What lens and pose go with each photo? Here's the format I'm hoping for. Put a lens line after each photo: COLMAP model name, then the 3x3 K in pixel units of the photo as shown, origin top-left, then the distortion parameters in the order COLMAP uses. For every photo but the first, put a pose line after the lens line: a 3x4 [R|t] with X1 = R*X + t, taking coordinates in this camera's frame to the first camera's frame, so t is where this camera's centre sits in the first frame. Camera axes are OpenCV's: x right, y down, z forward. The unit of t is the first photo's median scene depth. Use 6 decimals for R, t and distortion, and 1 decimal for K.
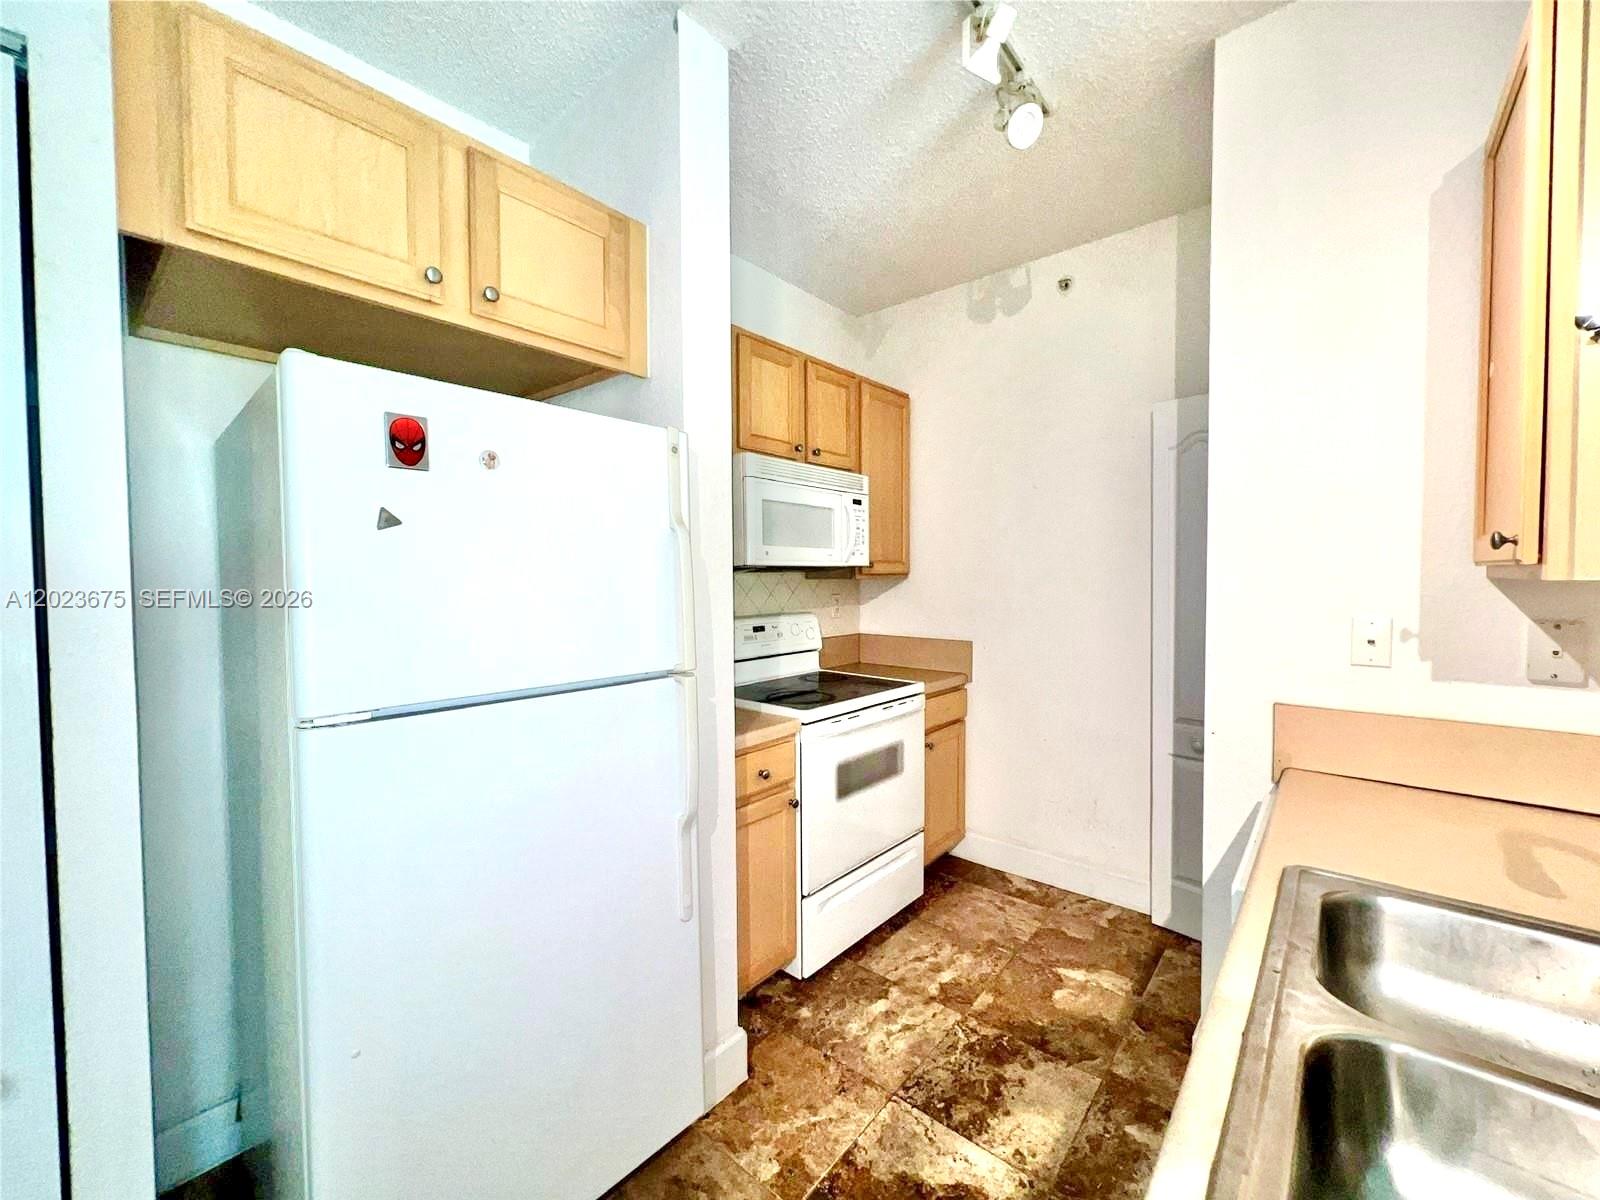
lens RADIAL K [[640.9, 0, 795.6], [0, 640.9, 596.8], [0, 0, 1]] dist [-0.000457, 0.000068]
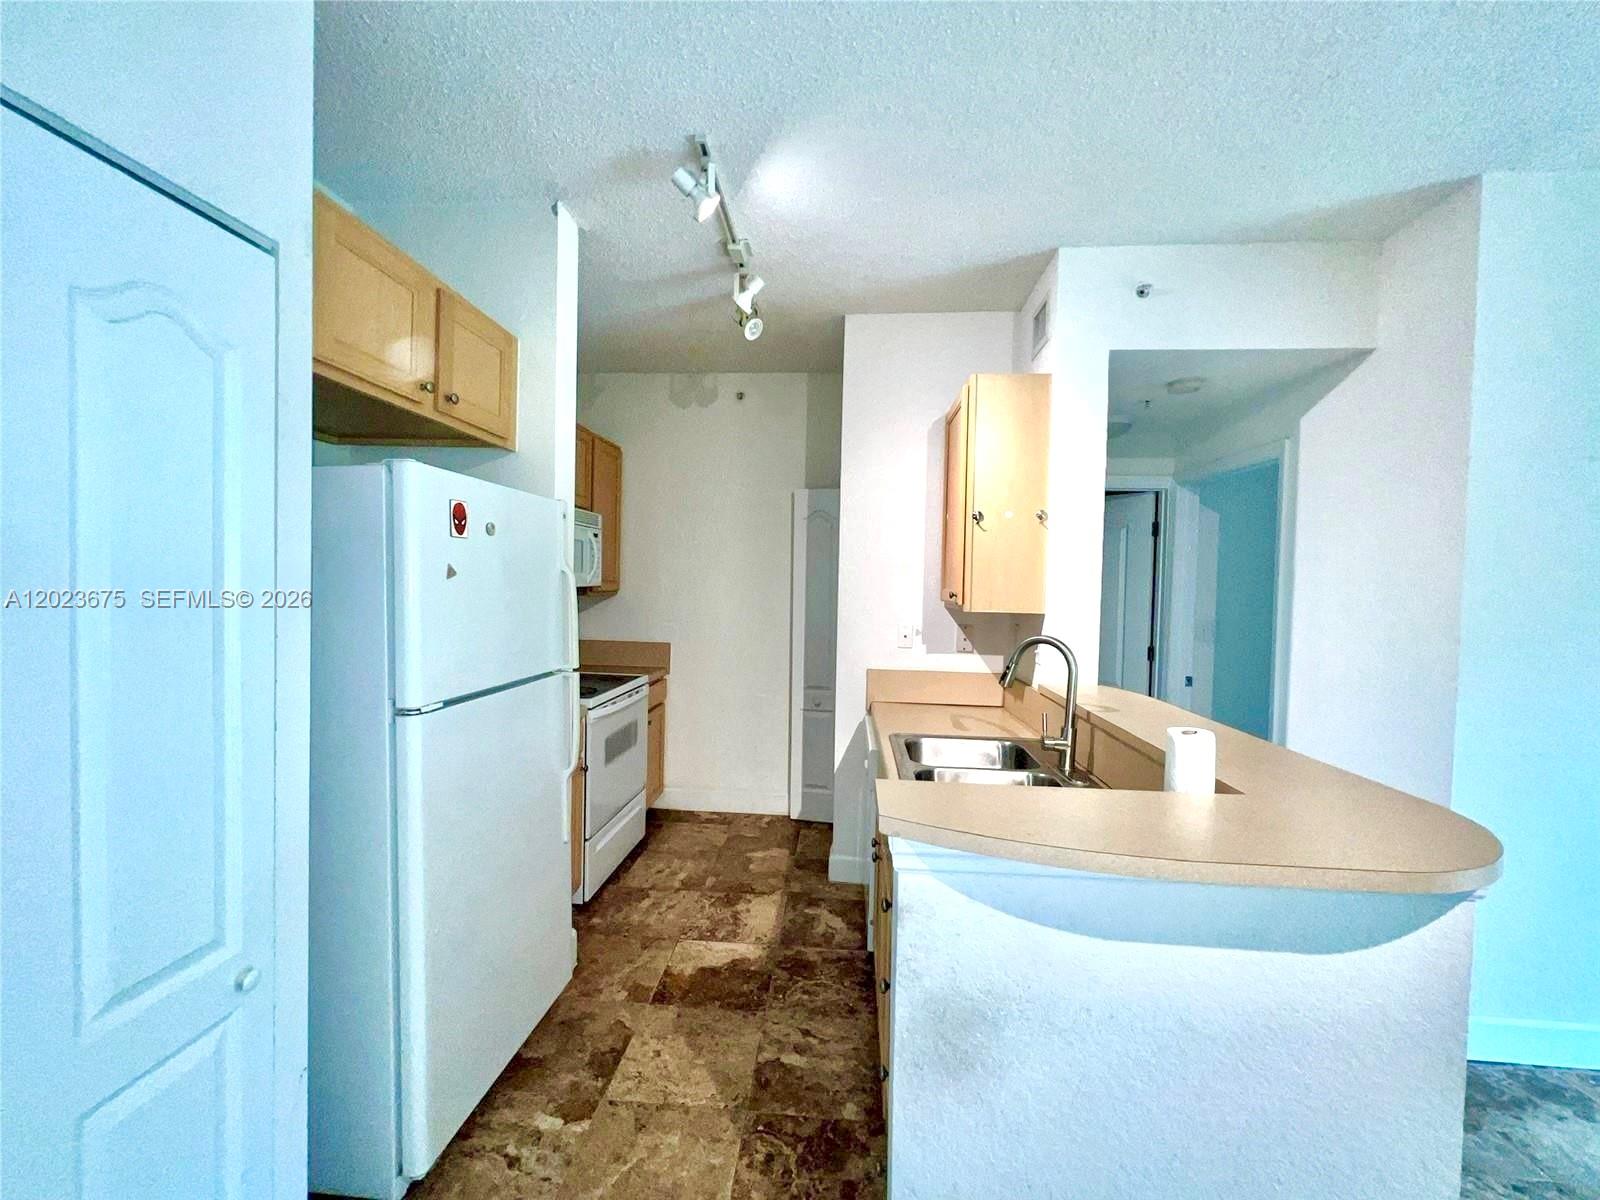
lens RADIAL K [[640.9, 0, 795.6], [0, 640.9, 596.8], [0, 0, 1]] dist [-0.000457, 0.000068]
pose [[0.809725, 0.009890, 0.586726, -0.366788], [-0.007982, 0.999951, -0.005839, -0.026007], [-0.586755, 0.000044, 0.809765, -0.284021]]
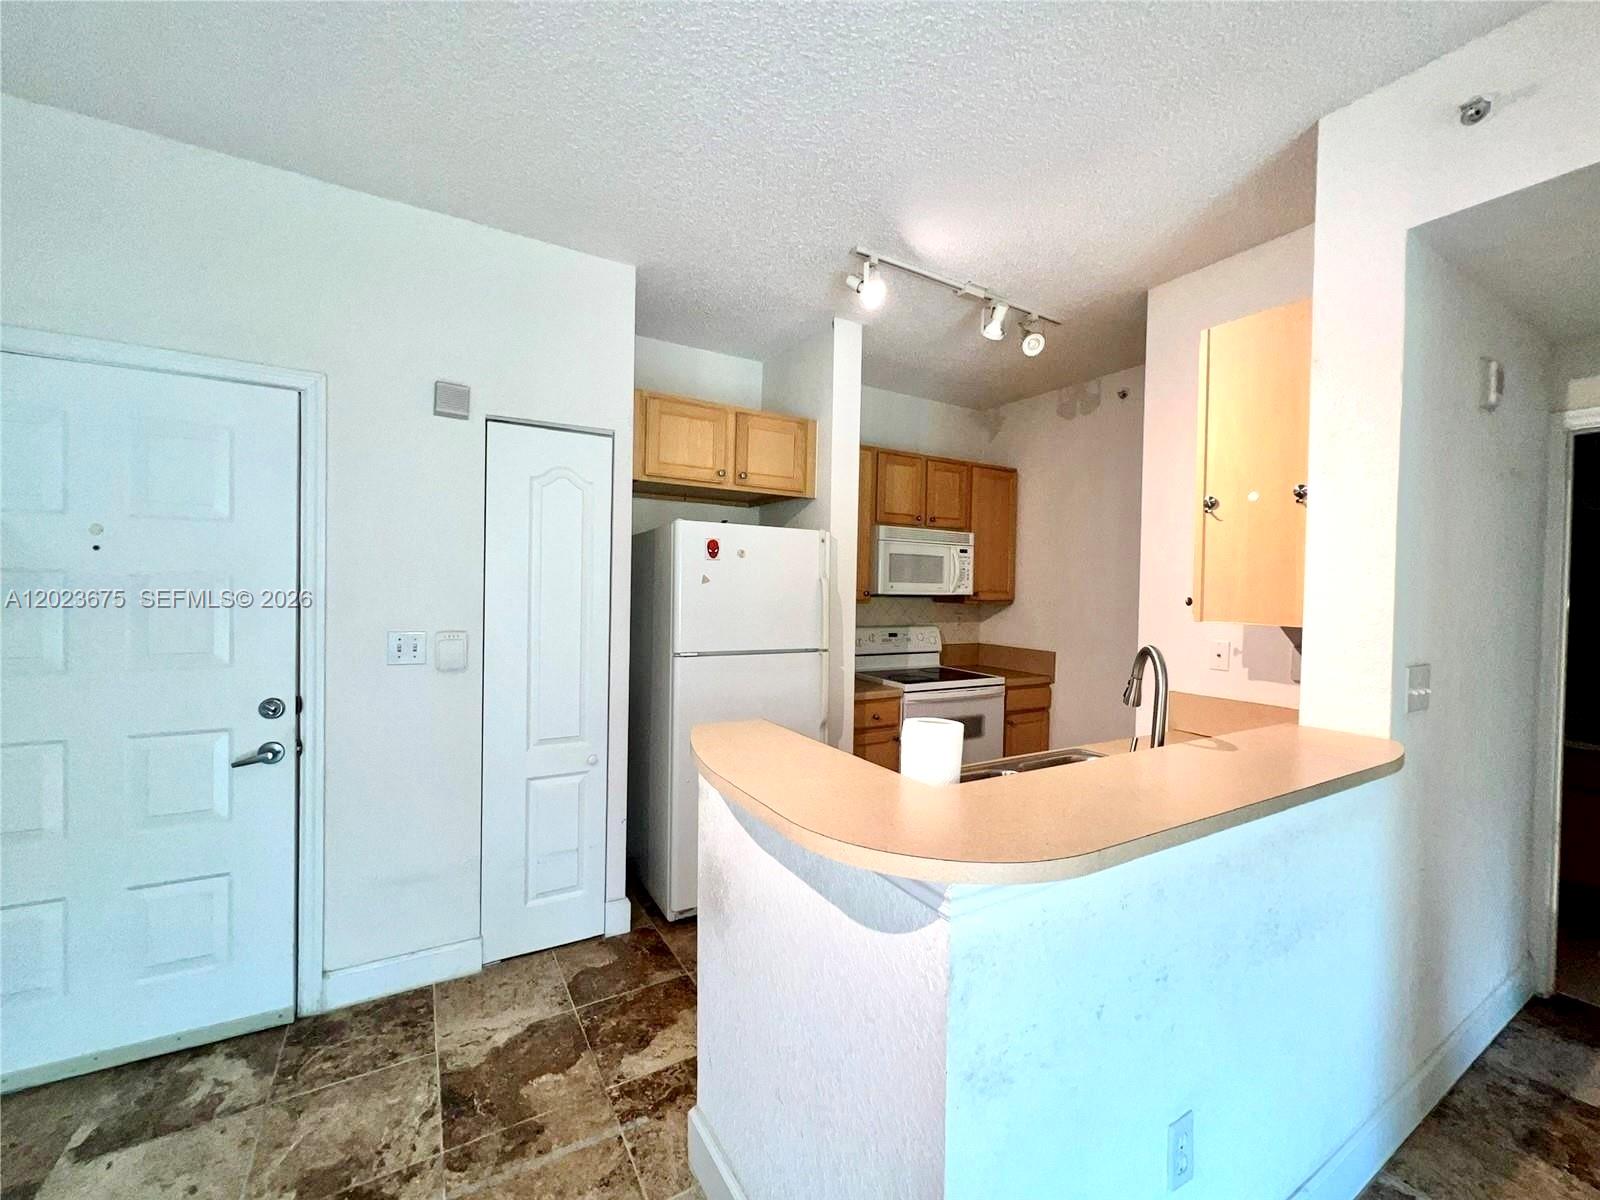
lens RADIAL K [[640.9, 0, 795.6], [0, 640.9, 596.8], [0, 0, 1]] dist [-0.000457, 0.000068]
pose [[0.947509, 0.029422, -0.318371, 0.228534], [-0.035415, 0.999287, -0.013052, -0.012926], [0.317760, 0.023642, 0.947876, -0.571148]]
